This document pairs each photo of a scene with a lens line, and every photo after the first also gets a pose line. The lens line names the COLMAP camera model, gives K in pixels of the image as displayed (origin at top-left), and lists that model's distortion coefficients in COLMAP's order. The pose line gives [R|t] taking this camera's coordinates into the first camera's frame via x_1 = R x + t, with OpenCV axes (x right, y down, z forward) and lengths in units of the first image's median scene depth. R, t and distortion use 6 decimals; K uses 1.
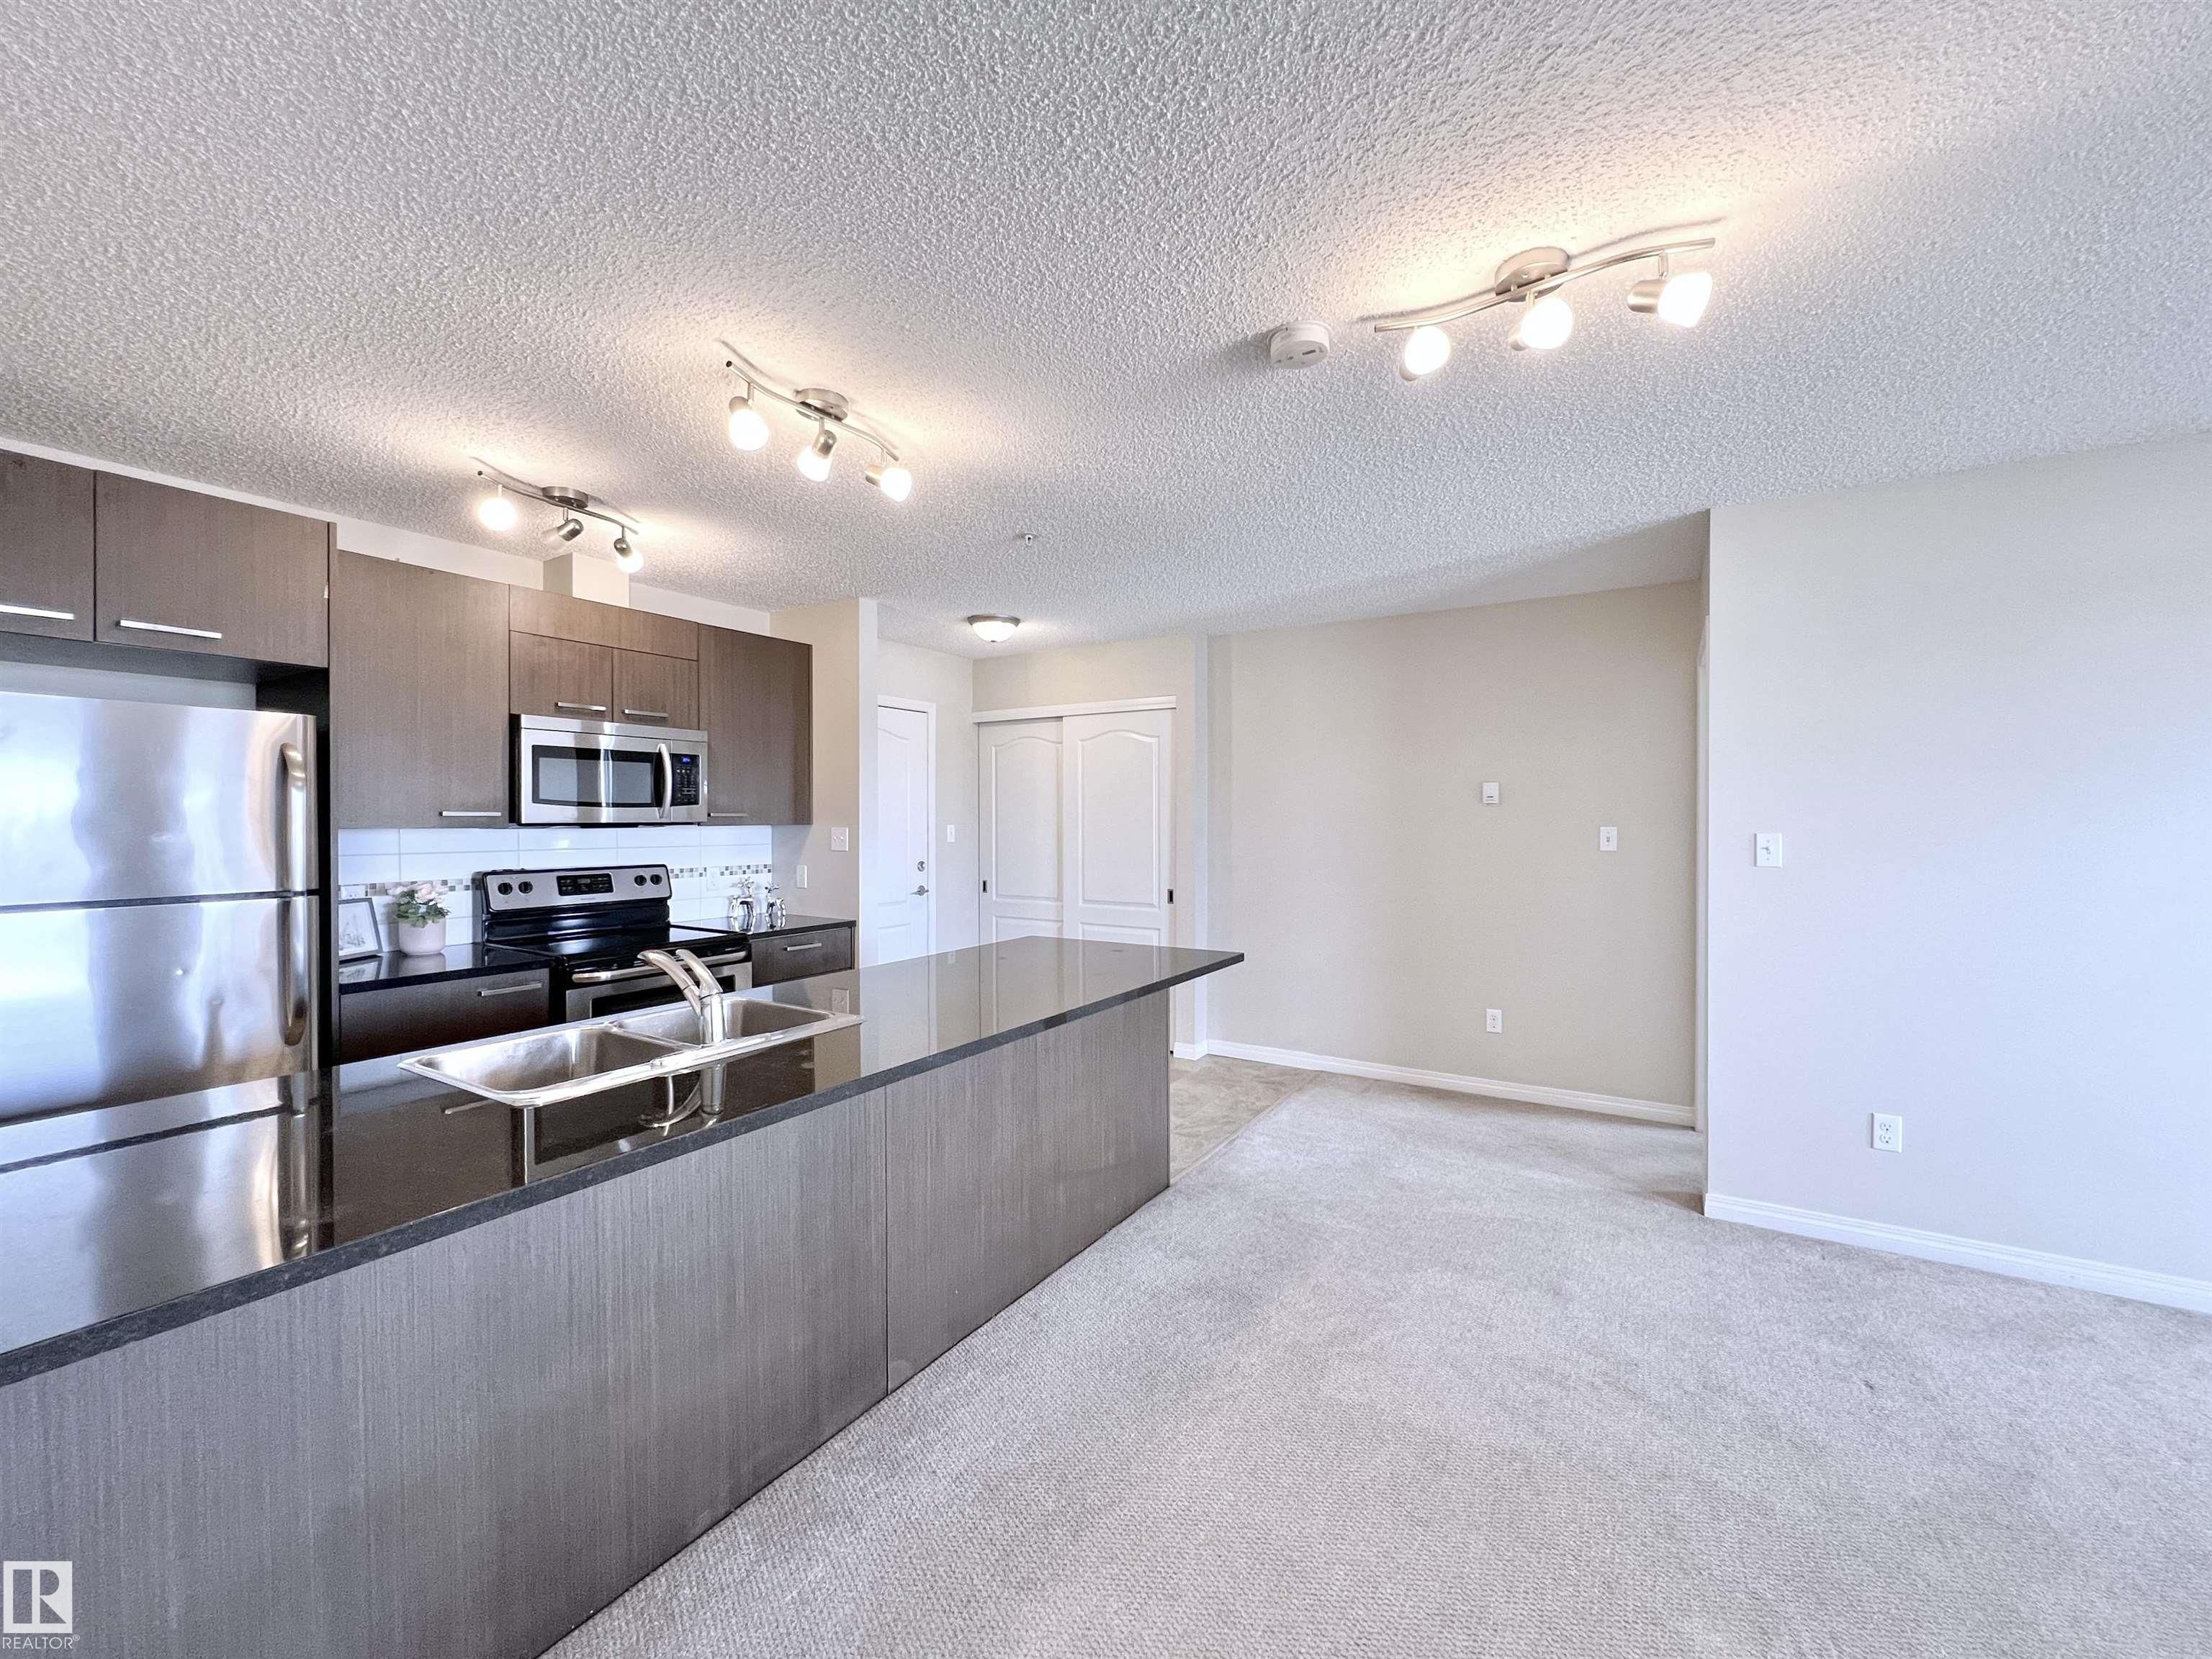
lens RADIAL K [[893.6, 0, 1106.0], [0, 893.6, 829.5], [0, 0, 1]] dist [-0.001942, -0.000055]
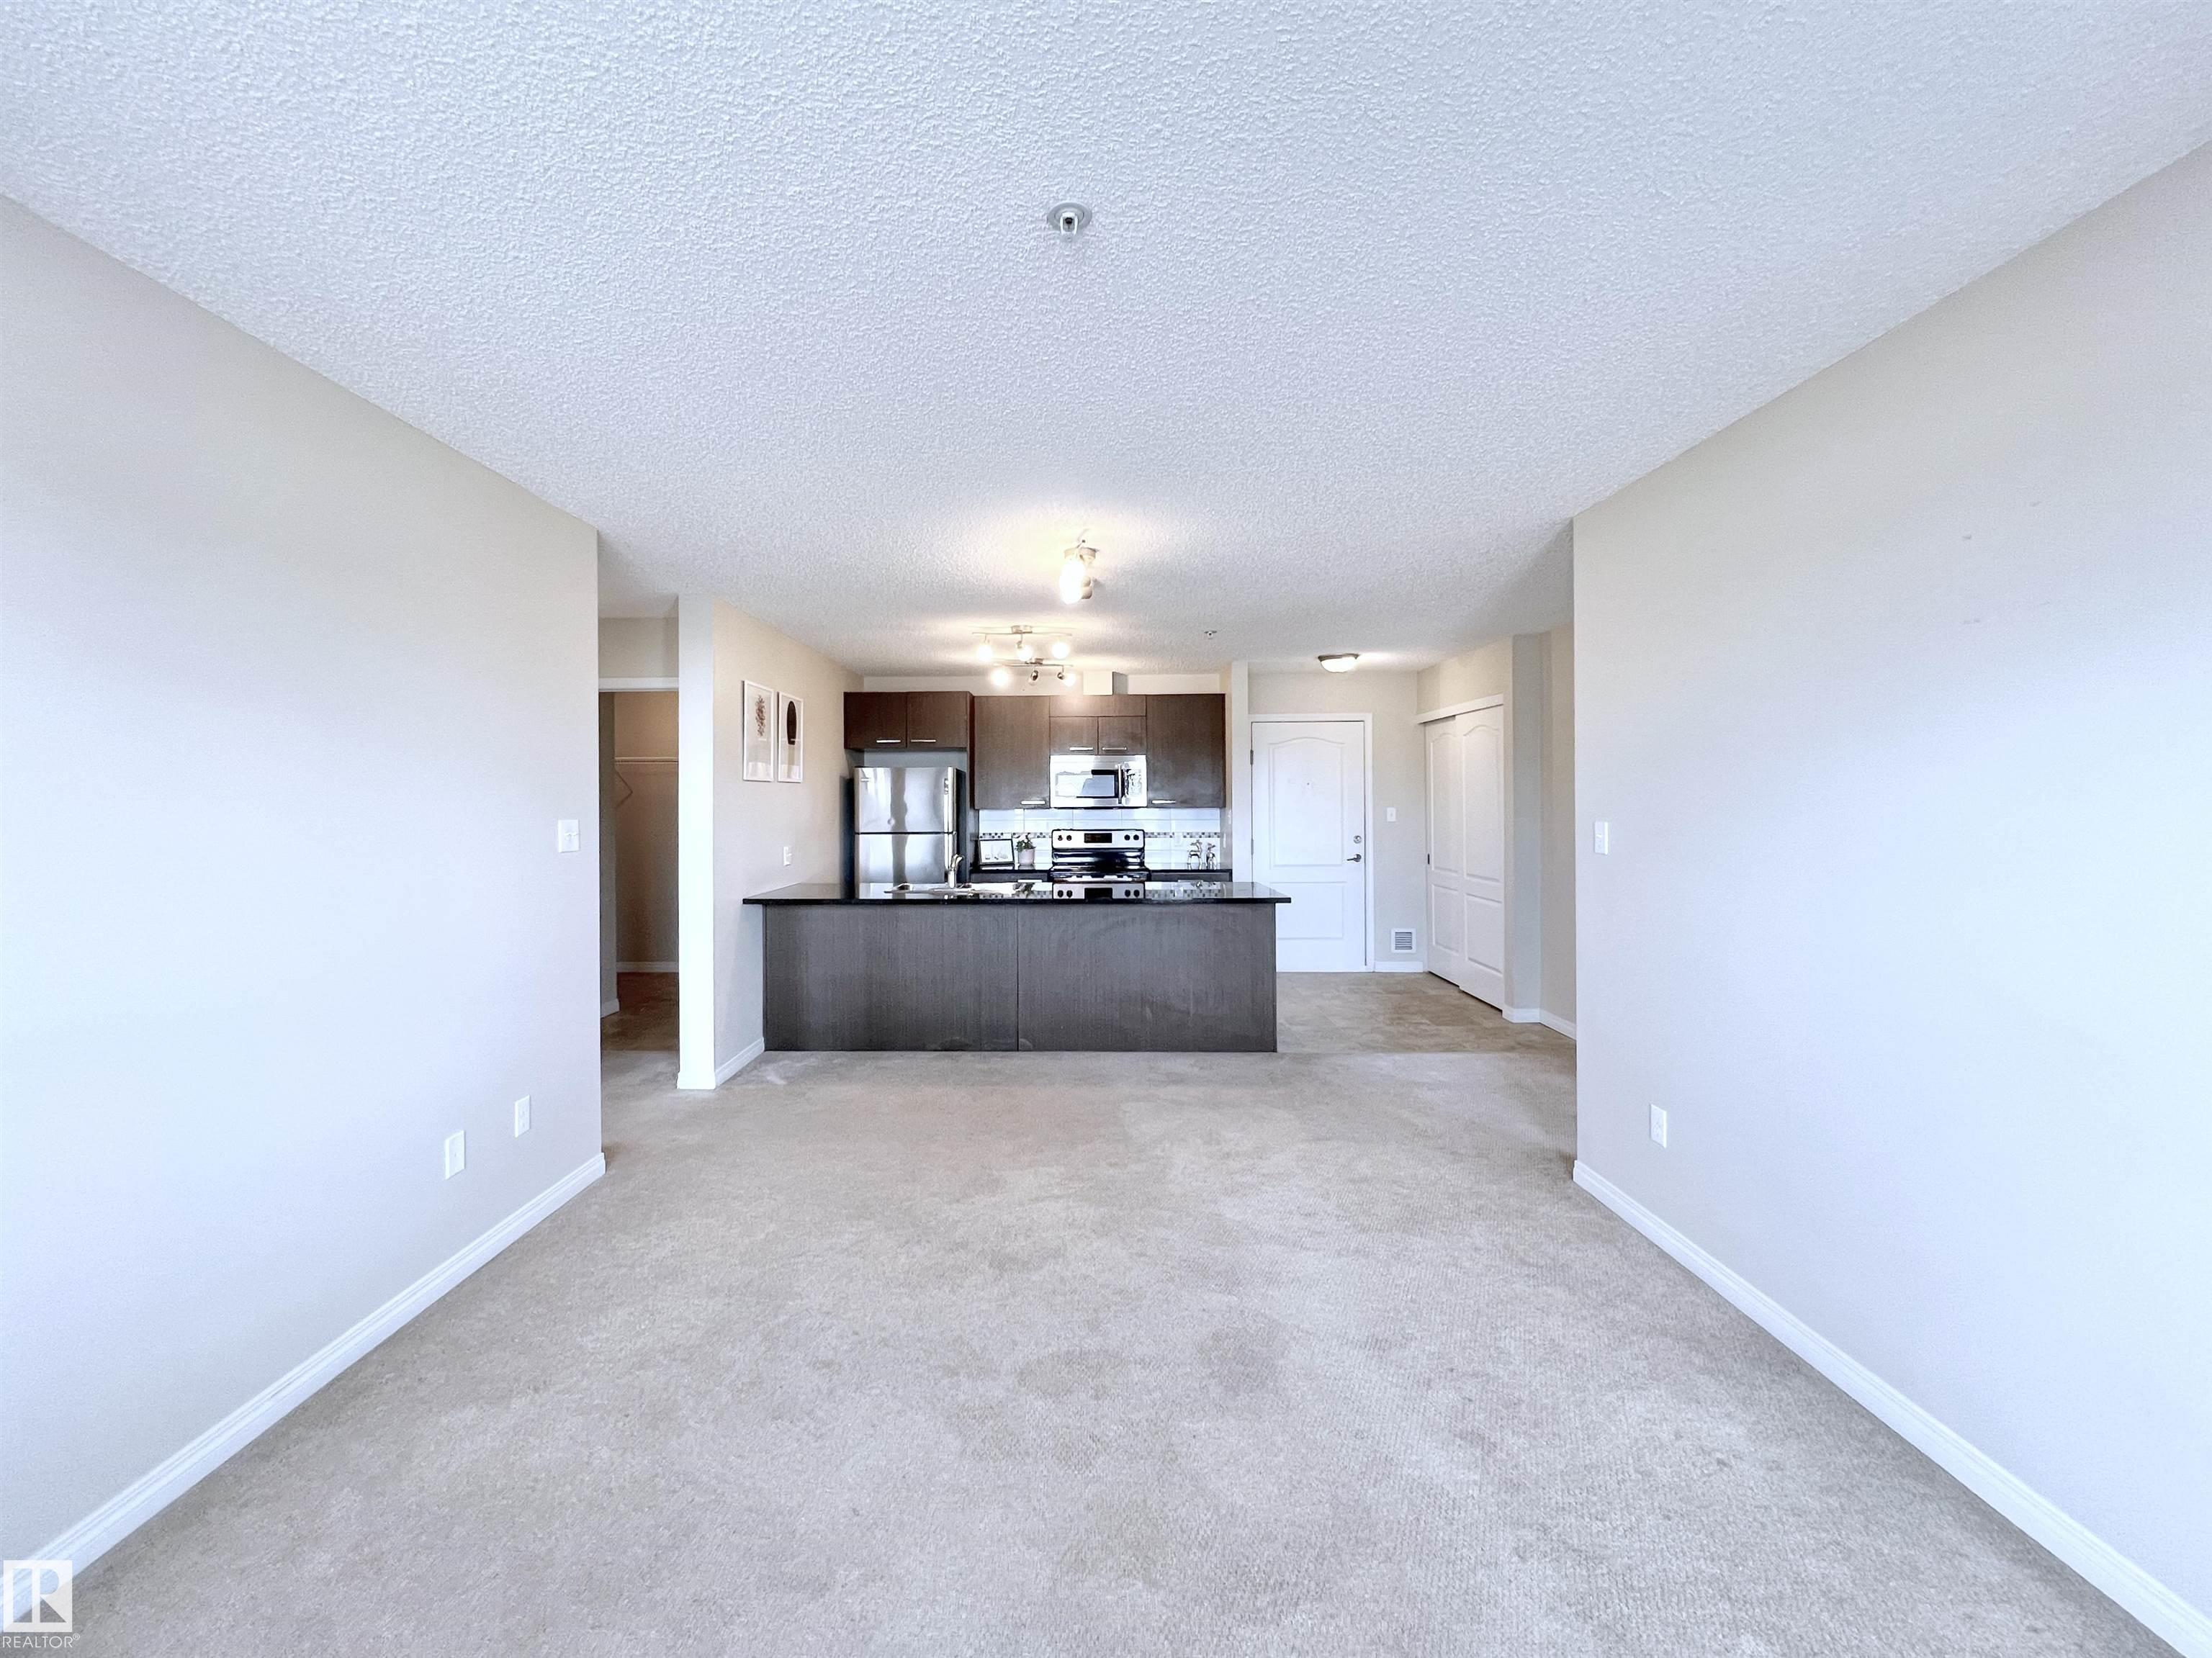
lens RADIAL K [[902.5, 0, 1063.7], [0, 902.5, 795.5], [0, 0, 1]] dist [-0.002556, -0.000225]
pose [[0.506676, -0.007444, -0.862105, 1.083175], [-0.004726, 0.999924, -0.011411, -0.008308], [0.862124, 0.009856, 0.506602, -0.060160]]
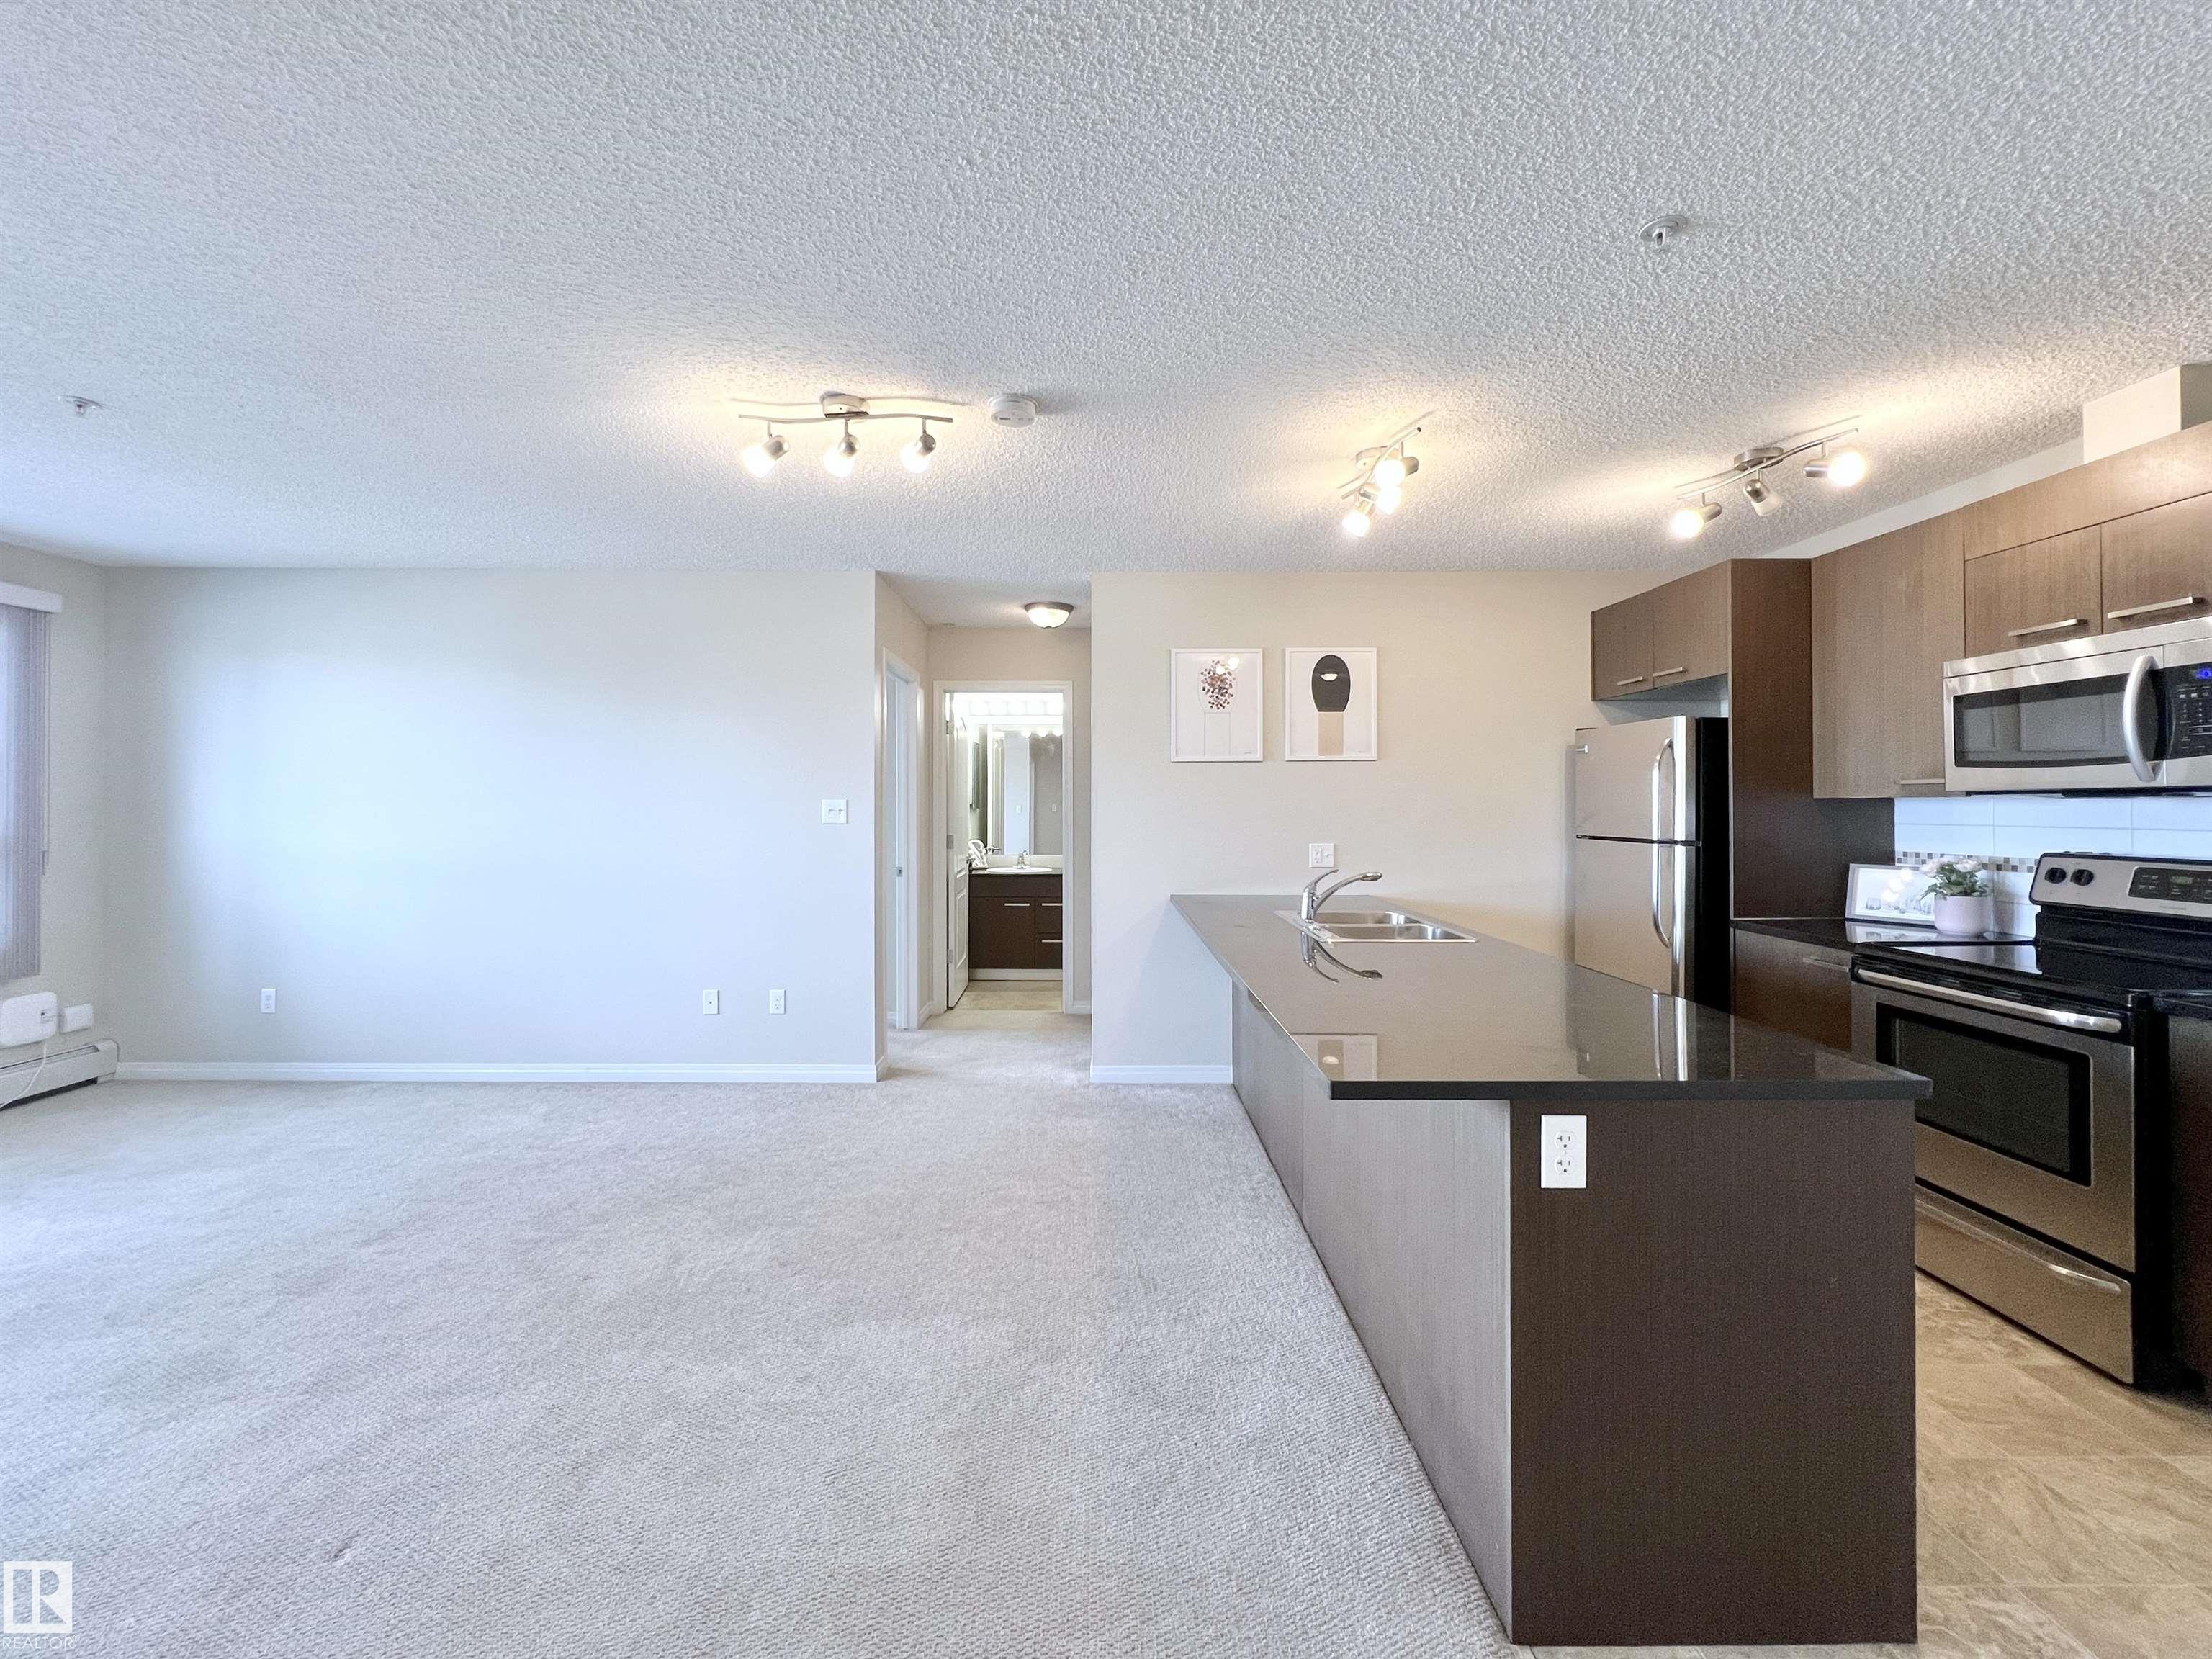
lens RADIAL K [[909.8, 0, 1098.6], [0, 909.8, 798.8], [0, 0, 1]] dist [0.000062, -0.000144]
pose [[-0.845580, -0.001610, -0.533846, 0.425776], [-0.004361, 0.999983, 0.003891, 0.000138], [0.533831, 0.005619, -0.845573, 1.149552]]
